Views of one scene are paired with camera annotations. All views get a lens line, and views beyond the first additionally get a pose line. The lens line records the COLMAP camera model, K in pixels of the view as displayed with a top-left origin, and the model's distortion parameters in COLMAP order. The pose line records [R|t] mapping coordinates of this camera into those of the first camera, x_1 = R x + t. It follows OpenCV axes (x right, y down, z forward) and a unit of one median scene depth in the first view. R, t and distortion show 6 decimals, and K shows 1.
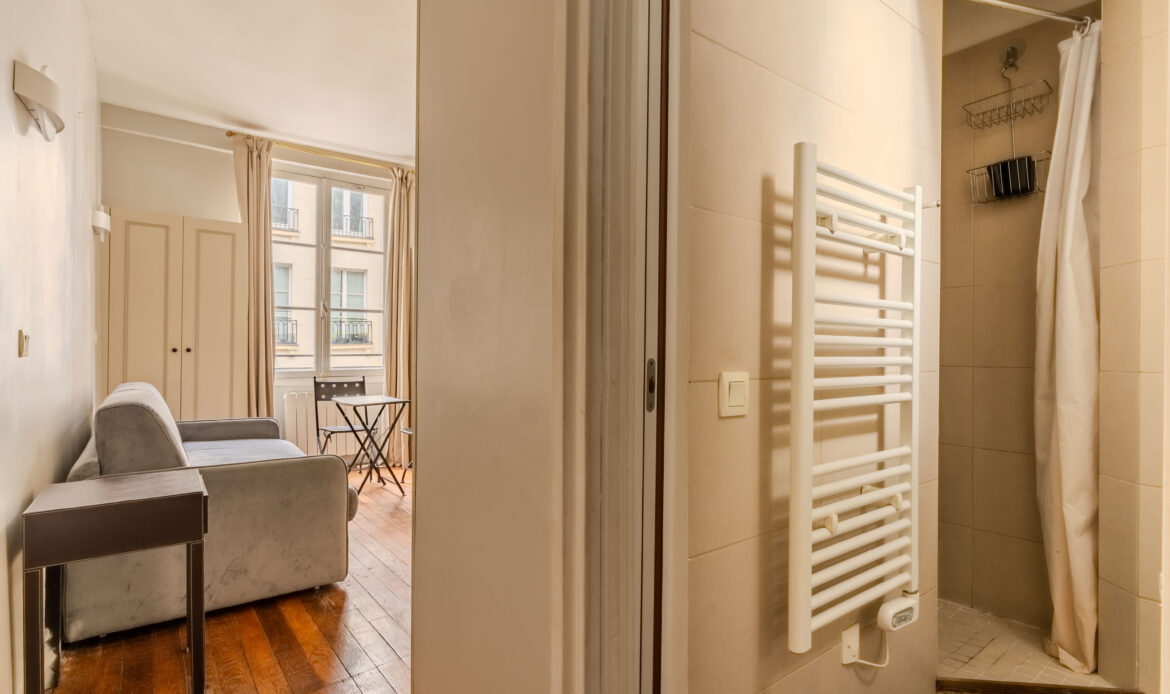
lens RADIAL K [[570.4, 0, 585.0], [0, 570.4, 347.0], [0, 0, 1]] dist [-0.000794, -0.001236]
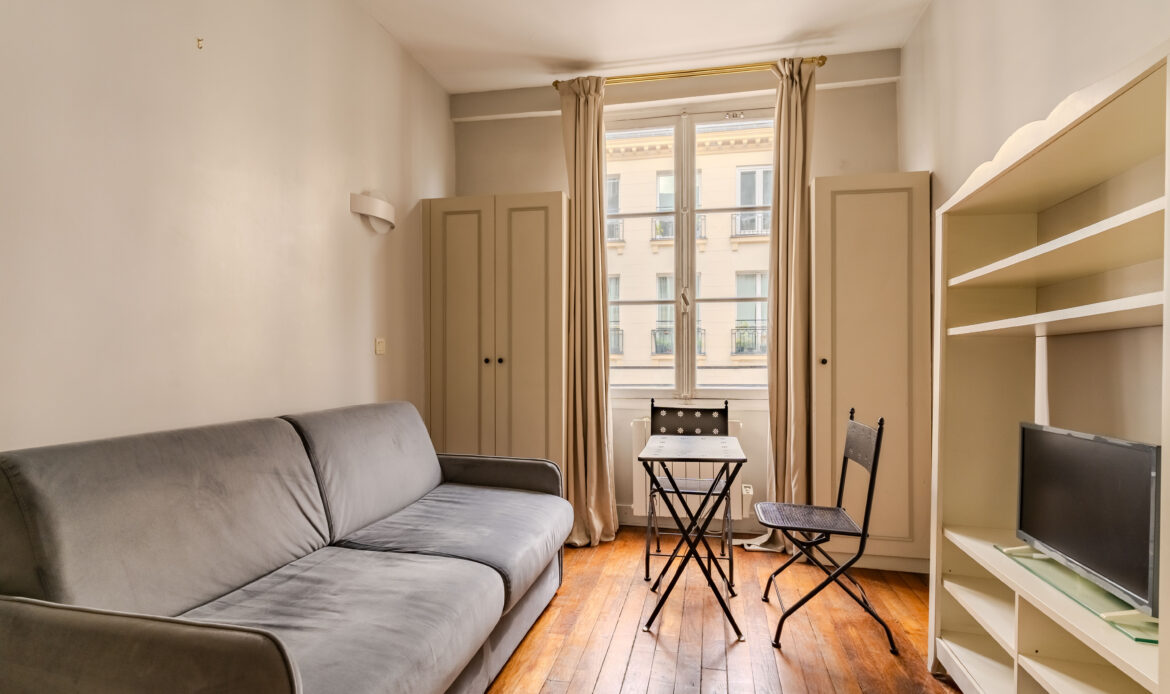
lens RADIAL K [[570.4, 0, 585.0], [0, 570.4, 347.0], [0, 0, 1]] dist [-0.000794, -0.001236]
pose [[0.639272, -0.022055, -0.768665, -0.003530], [0.007746, 0.999723, -0.022243, 0.005573], [0.768942, 0.008265, 0.639265, 0.603232]]
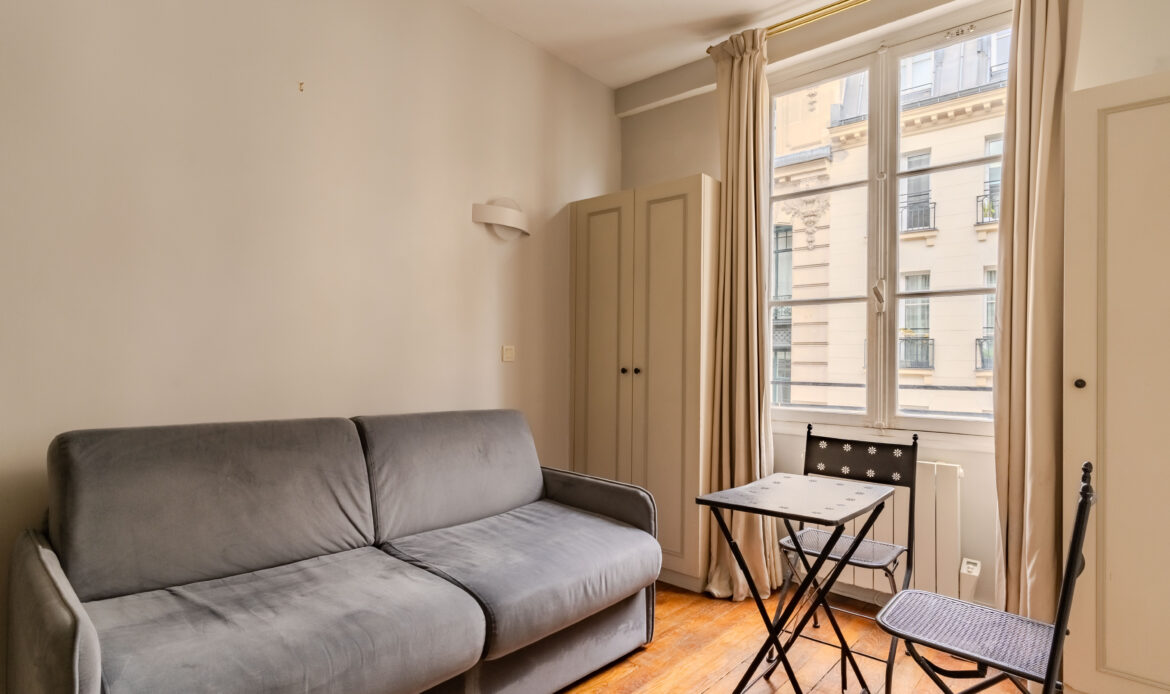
lens RADIAL K [[587.6, 0, 585.0], [0, 587.6, 347.0], [0, 0, 1]] dist [0.003892, -0.000001]
pose [[0.176863, -0.035466, -0.983596, 0.025504], [-0.015946, 0.999116, -0.038893, 0.005680], [0.984106, 0.022563, 0.176141, 0.838371]]
